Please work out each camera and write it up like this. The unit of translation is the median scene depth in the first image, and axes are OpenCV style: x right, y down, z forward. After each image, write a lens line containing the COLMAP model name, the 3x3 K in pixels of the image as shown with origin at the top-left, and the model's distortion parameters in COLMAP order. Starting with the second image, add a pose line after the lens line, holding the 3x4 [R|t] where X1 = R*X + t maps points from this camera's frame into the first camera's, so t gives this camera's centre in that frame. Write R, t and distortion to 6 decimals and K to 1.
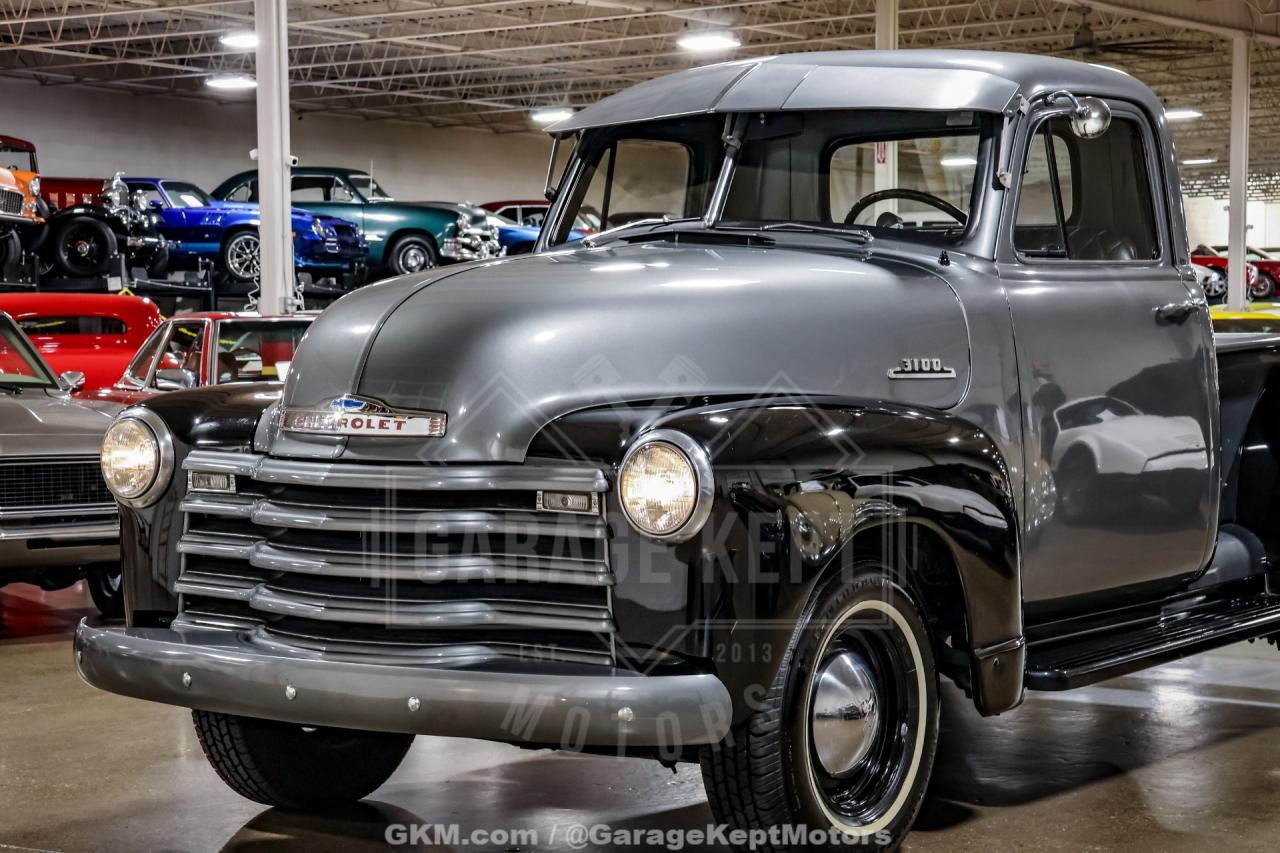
lens RADIAL K [[2471.2, 0, 640.0], [0, 2471.2, 426.5], [0, 0, 1]] dist [0.222591, 0.532865]
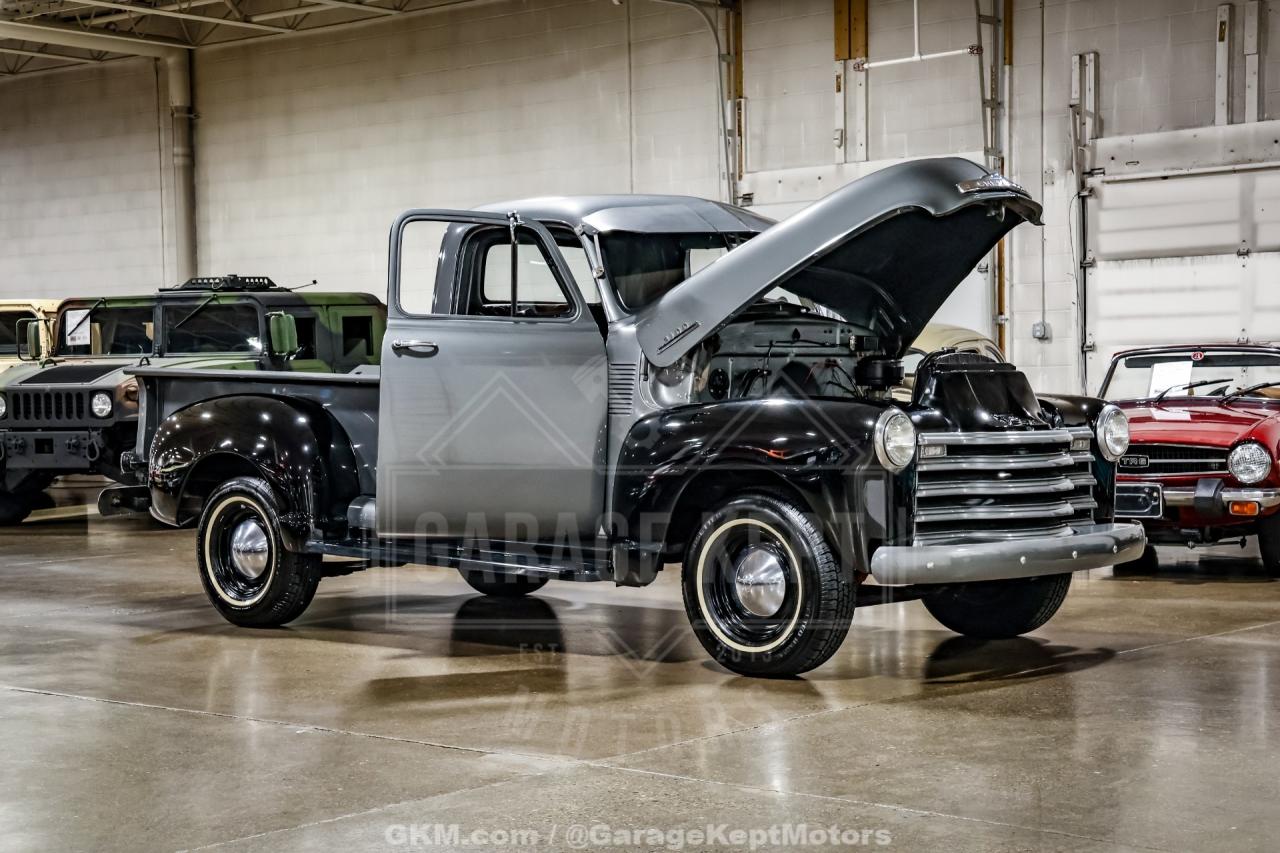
lens RADIAL K [[2188.0, 0, 640.0], [0, 2188.0, 426.5], [0, 0, 1]] dist [0.167073, 0.416704]
pose [[0.128950, -0.022857, 0.991388, -1.529239], [0.053847, 0.998421, 0.016015, -0.025681], [-0.990188, 0.051318, 0.129977, 0.941700]]
